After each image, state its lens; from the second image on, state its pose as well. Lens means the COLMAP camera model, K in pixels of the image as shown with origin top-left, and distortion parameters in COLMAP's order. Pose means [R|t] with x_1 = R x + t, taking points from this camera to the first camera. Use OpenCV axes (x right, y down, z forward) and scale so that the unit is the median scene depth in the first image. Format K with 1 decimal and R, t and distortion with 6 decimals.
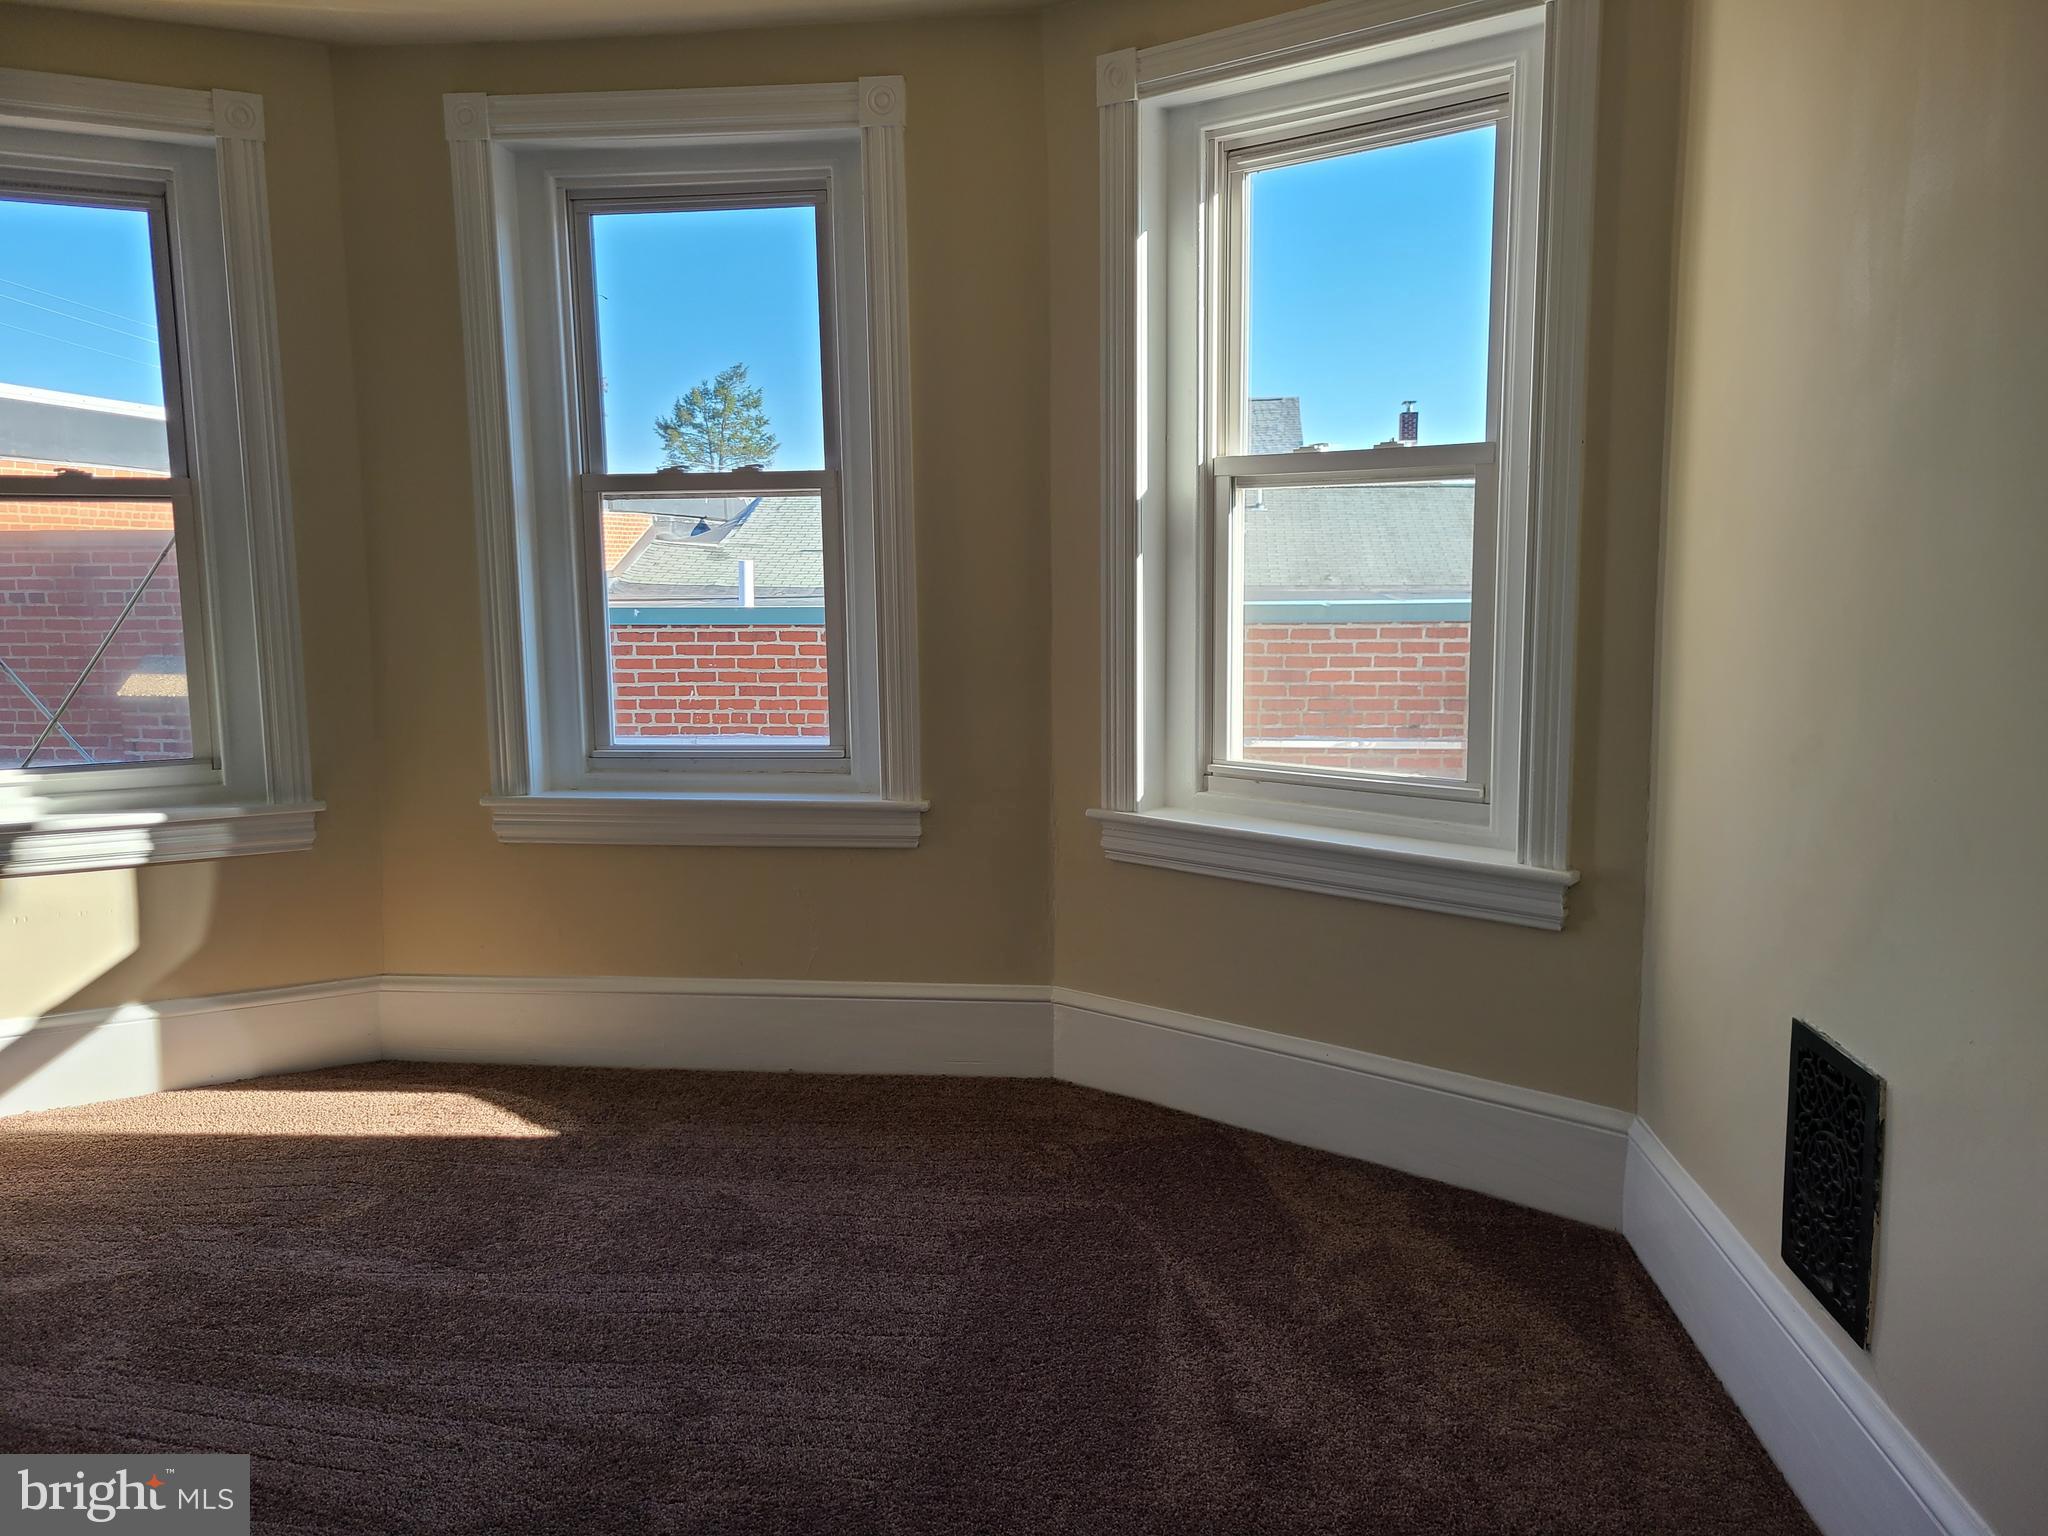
lens RADIAL K [[1568.4, 0, 1022.5], [0, 1568.4, 747.2], [0, 0, 1]] dist [0.070324, -0.044376]
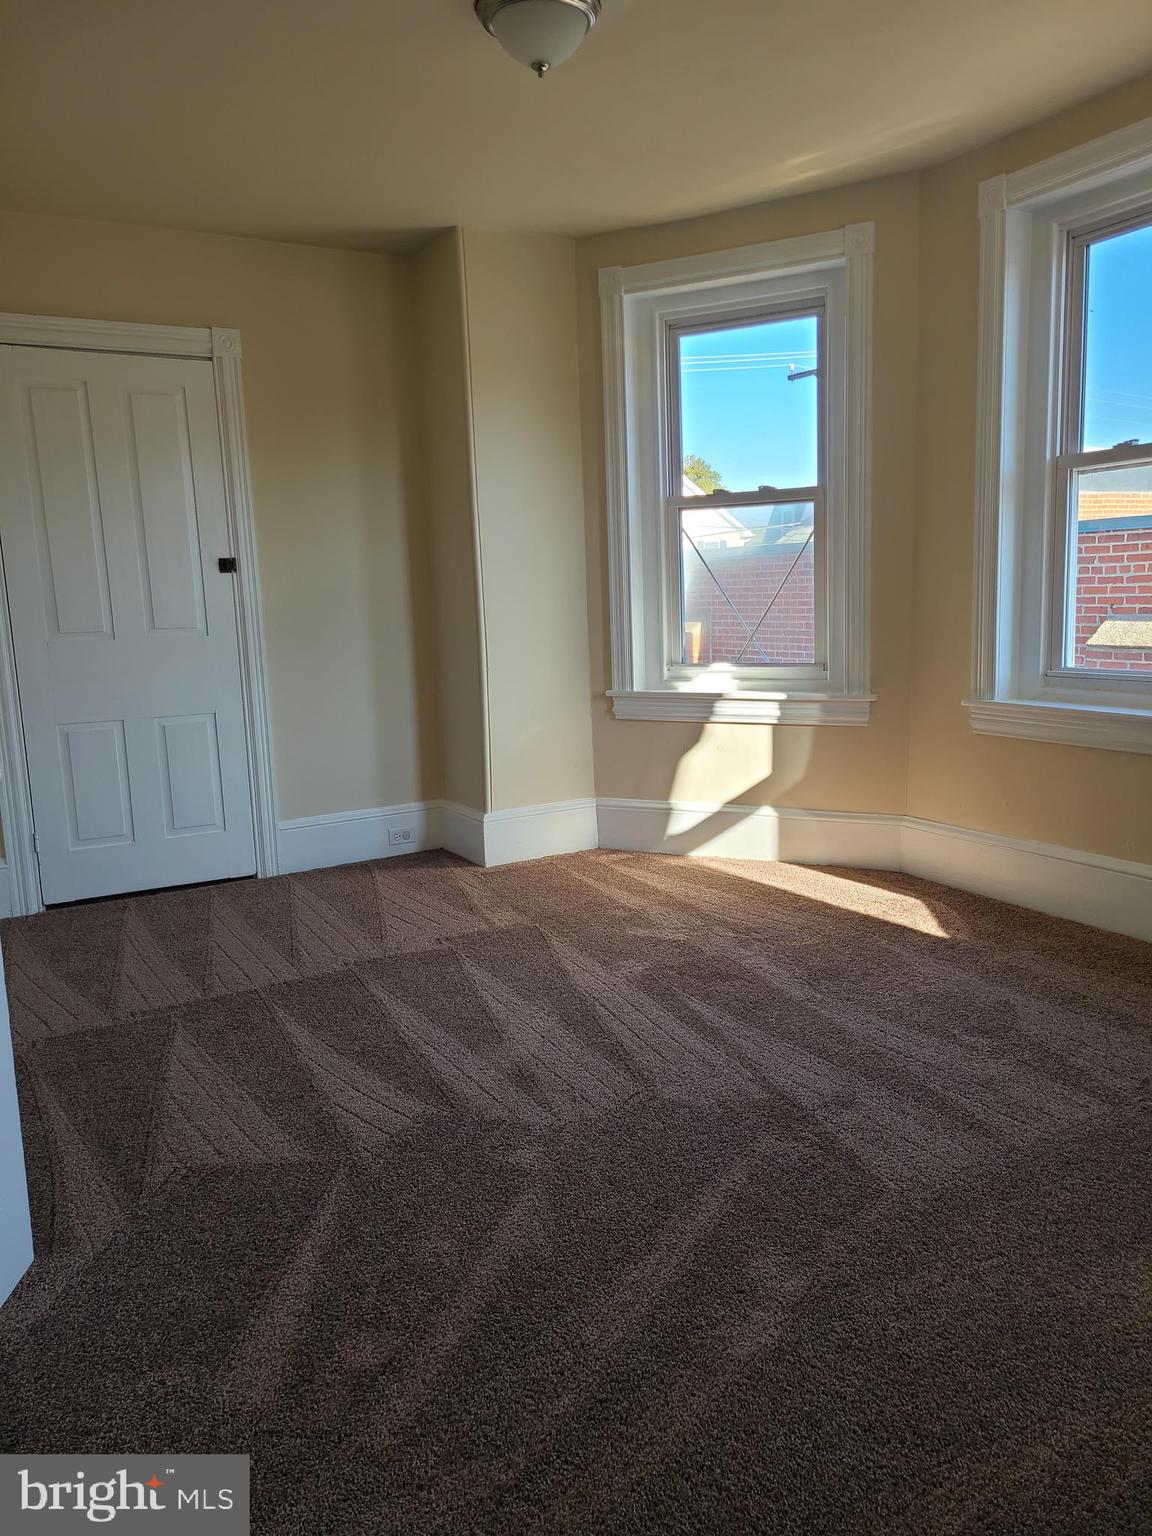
lens RADIAL K [[1176.3, 0, 582.5], [0, 1176.3, 772.2], [0, 0, 1]] dist [0.070324, -0.044376]
pose [[0.581747, 0.117573, -0.804827, 0.324059], [-0.068751, 0.993064, 0.095377, 0.019795], [0.810459, -0.000153, 0.585795, 0.114090]]
